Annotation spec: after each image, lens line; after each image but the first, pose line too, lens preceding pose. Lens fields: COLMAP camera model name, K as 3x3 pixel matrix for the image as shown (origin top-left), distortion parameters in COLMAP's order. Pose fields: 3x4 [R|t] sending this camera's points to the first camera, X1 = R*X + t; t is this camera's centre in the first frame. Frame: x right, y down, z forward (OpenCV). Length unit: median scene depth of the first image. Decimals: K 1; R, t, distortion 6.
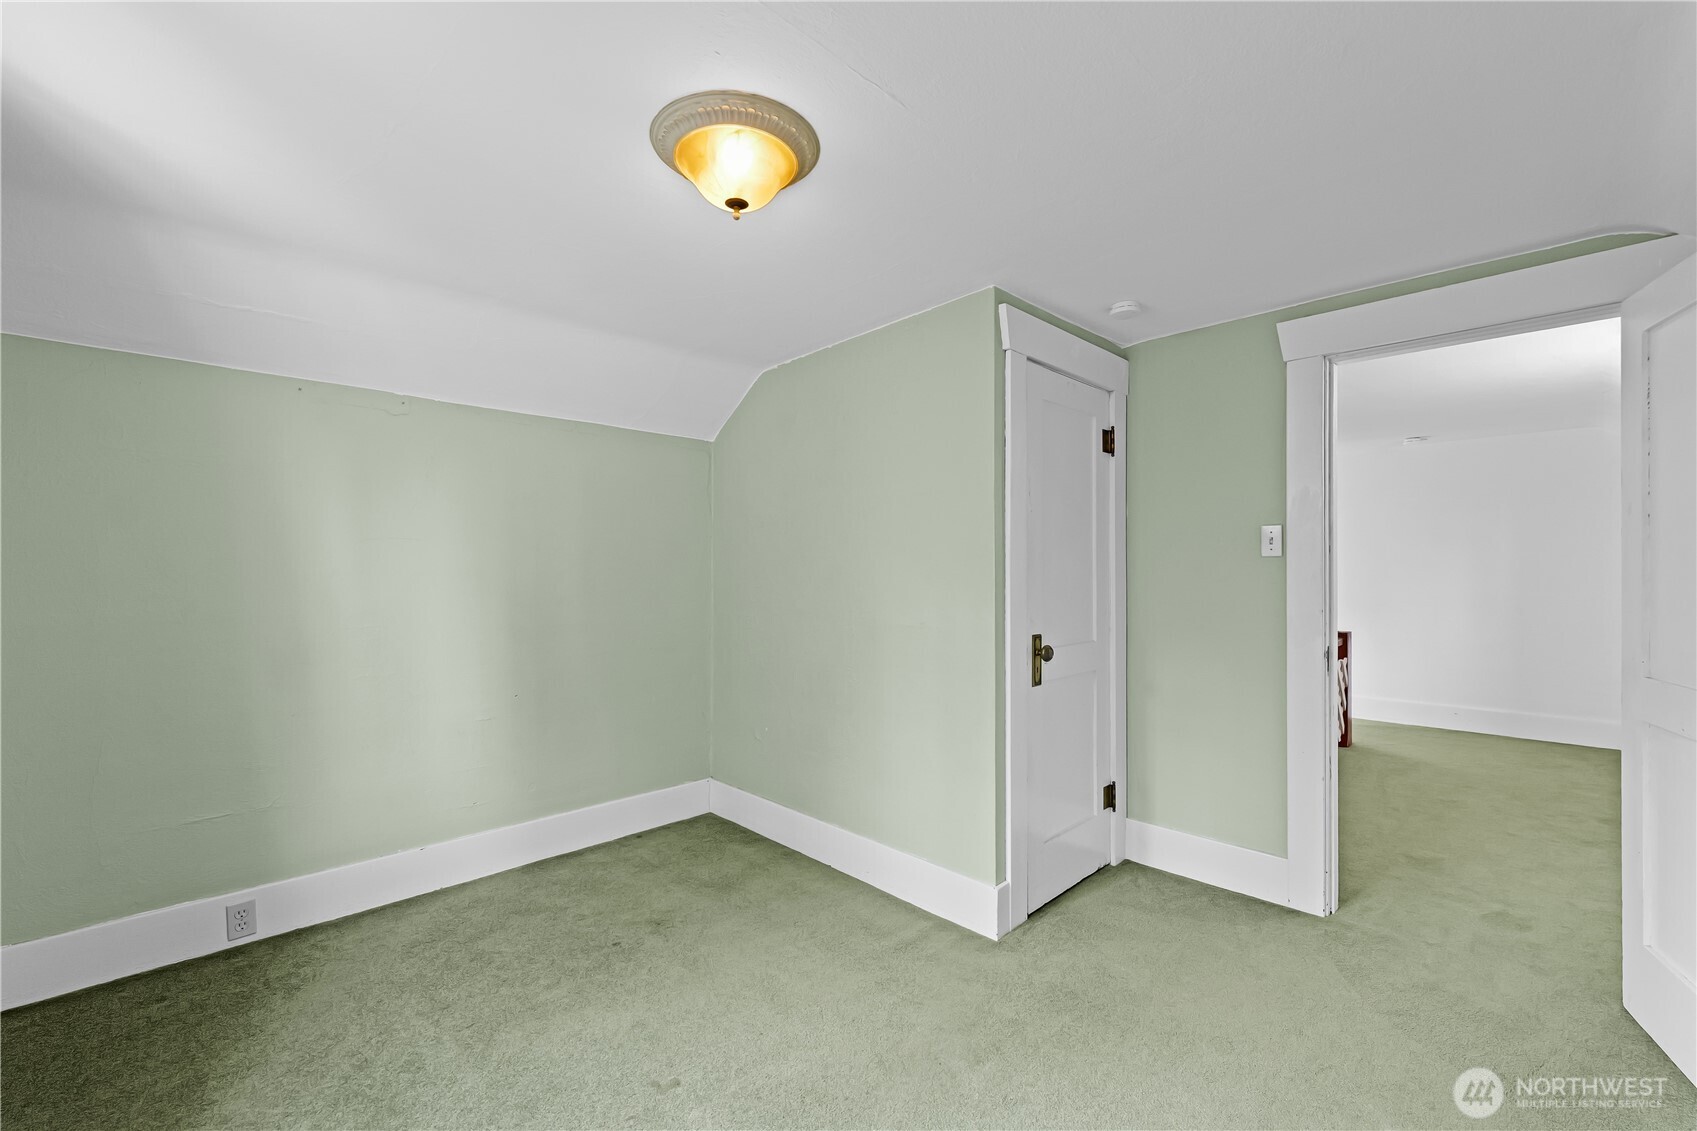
lens RADIAL K [[696.1, 0, 853.1], [0, 696.1, 558.8], [0, 0, 1]] dist [-0.001178, -0.000178]
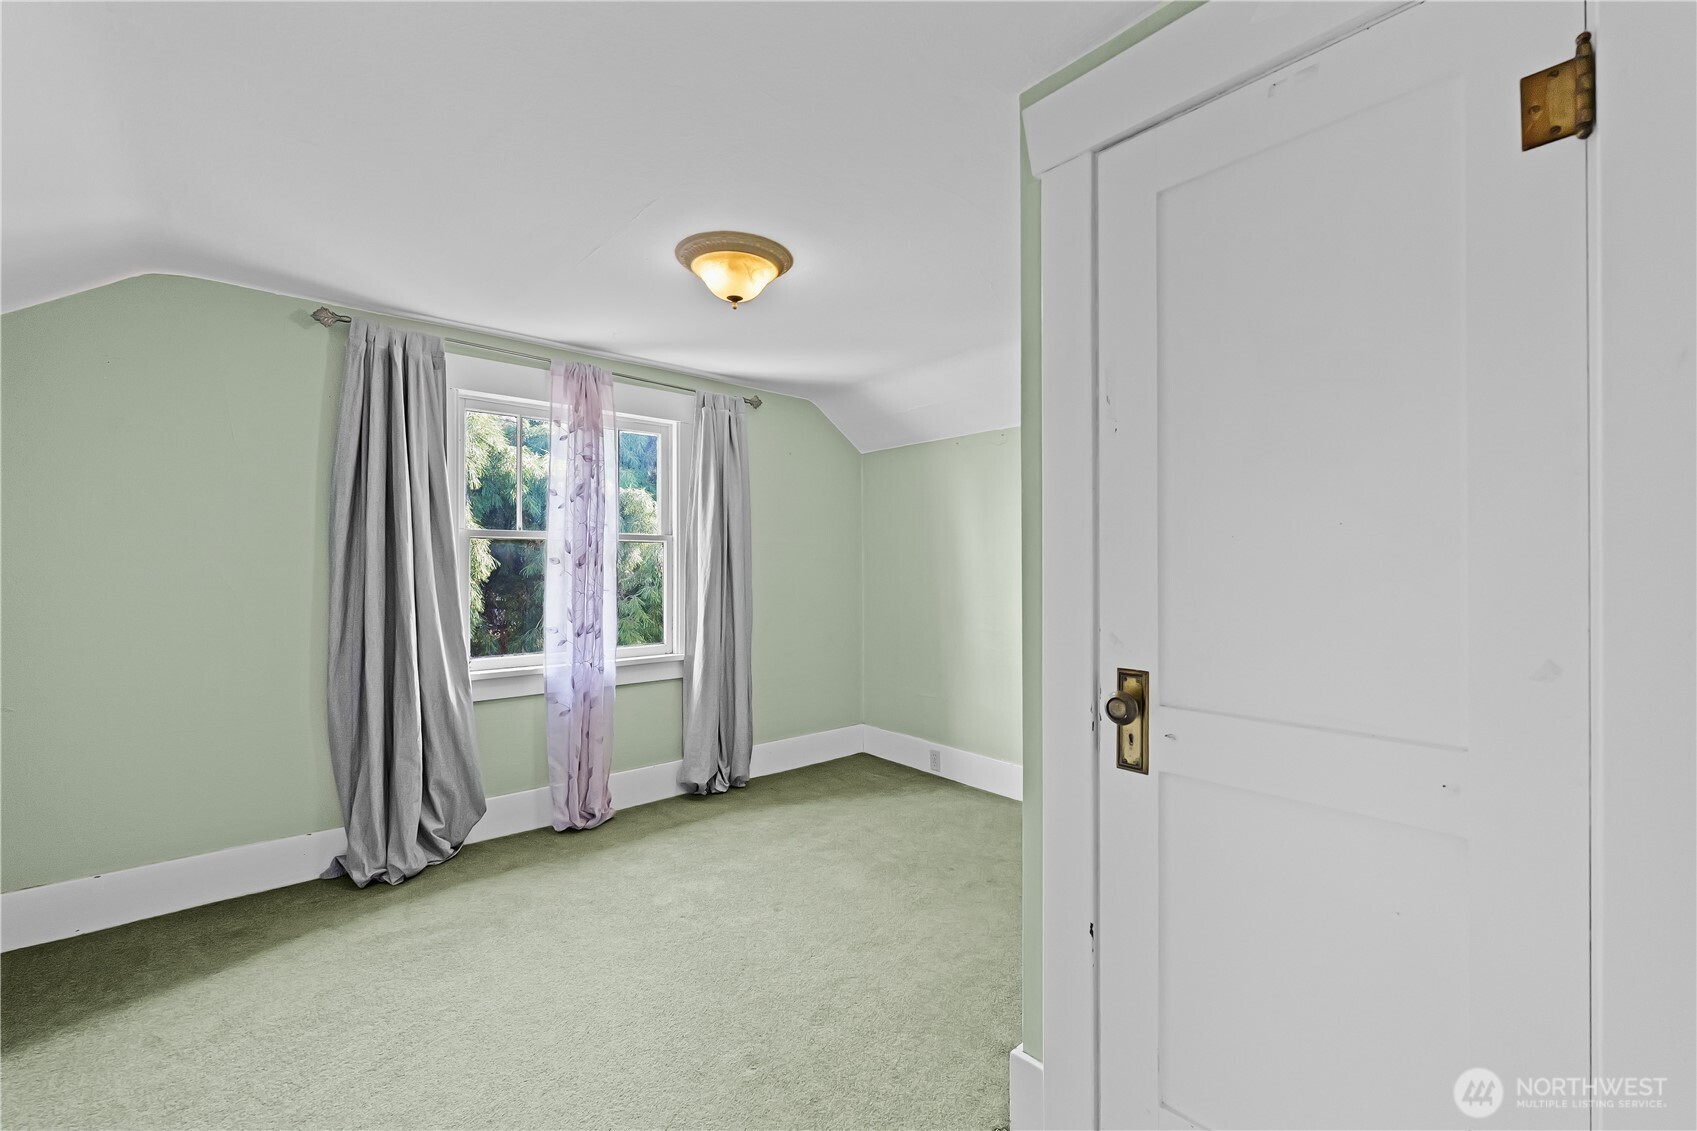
lens RADIAL K [[696.1, 0, 853.1], [0, 696.1, 558.8], [0, 0, 1]] dist [-0.001178, -0.000178]
pose [[-0.056120, -0.006124, -0.998405, 0.929911], [0.020547, 0.999762, -0.007287, 0.030589], [0.998213, -0.020923, -0.055981, 0.980173]]
